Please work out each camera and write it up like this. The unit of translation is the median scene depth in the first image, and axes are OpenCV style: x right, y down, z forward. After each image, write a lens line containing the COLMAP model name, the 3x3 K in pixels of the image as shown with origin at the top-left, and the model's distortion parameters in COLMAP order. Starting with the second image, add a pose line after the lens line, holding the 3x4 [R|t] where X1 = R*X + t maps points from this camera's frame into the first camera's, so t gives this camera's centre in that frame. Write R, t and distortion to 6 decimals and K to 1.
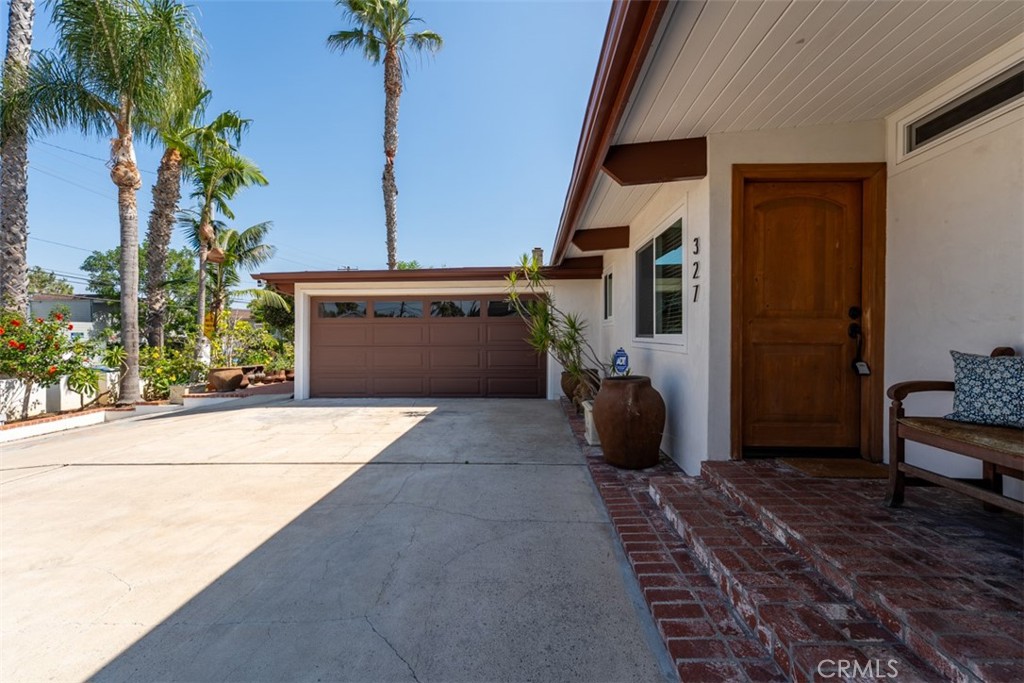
lens RADIAL K [[420.2, 0, 512.0], [0, 420.2, 341.5], [0, 0, 1]] dist [-0.000653, -0.000298]
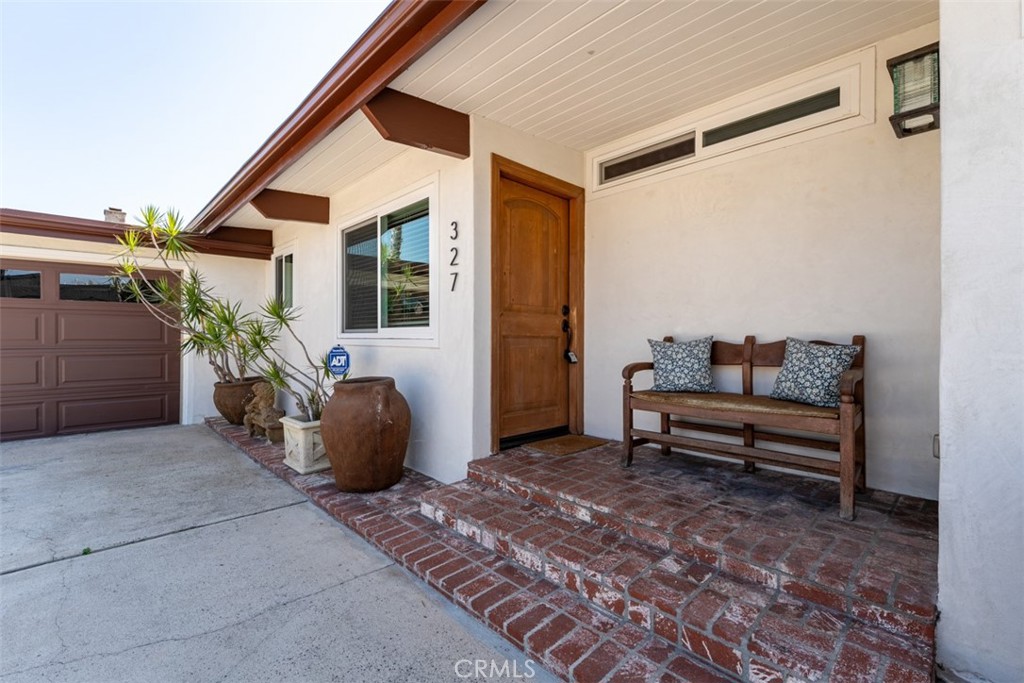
lens RADIAL K [[451.6, 0, 512.0], [0, 451.6, 341.5], [0, 0, 1]] dist [0.000005, -0.000380]
pose [[0.690884, -0.001937, 0.722963, -0.211610], [0.008913, 0.999943, -0.005838, 0.025824], [-0.722910, 0.010477, 0.690863, 0.249587]]
